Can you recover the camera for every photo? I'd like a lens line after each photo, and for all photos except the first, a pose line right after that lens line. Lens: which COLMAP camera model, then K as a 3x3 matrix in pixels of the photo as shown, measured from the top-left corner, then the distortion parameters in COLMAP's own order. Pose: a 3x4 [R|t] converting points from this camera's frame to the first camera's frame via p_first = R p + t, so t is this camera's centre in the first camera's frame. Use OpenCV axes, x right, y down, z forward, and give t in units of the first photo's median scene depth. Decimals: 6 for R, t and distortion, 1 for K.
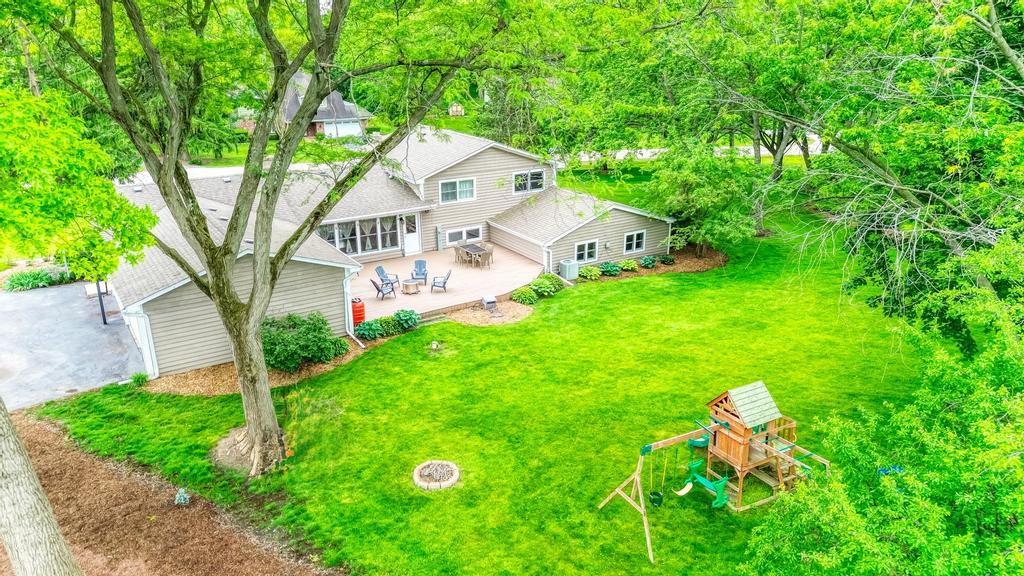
lens RADIAL K [[717.7, 0, 511.2], [0, 717.7, 288.0], [0, 0, 1]] dist [0.027343, -0.010888]
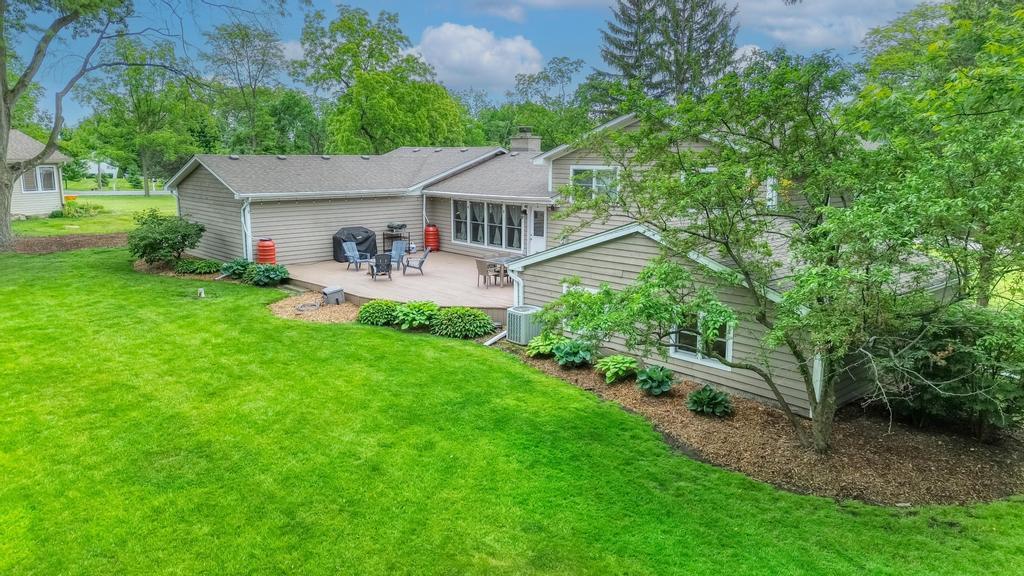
lens RADIAL K [[717.7, 0, 510.5], [0, 717.7, 288.5], [0, 0, 1]] dist [0.027343, -0.010888]
pose [[0.114005, 0.176596, -0.977659, 0.562795], [-0.312282, 0.940565, 0.133481, -0.111812], [0.943124, 0.290088, 0.162377, 0.858795]]
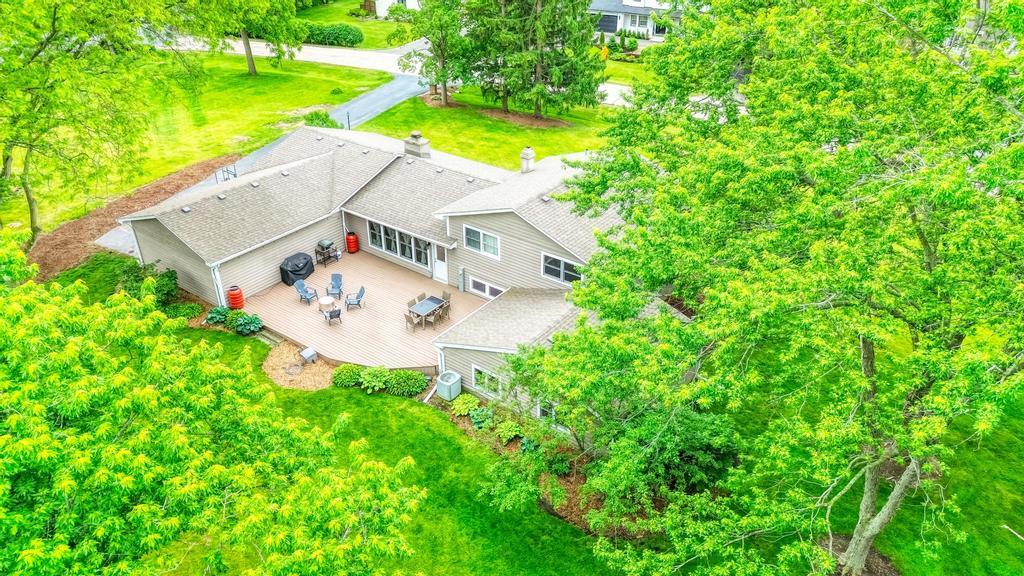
lens RADIAL K [[717.7, 0, 514.8], [0, 717.7, 289.3], [0, 0, 1]] dist [0.027343, -0.010888]
pose [[0.304014, 0.471798, -0.827637, 0.708219], [-0.299112, 0.872097, 0.387271, -0.445059], [0.904493, 0.129821, 0.406250, 0.688086]]
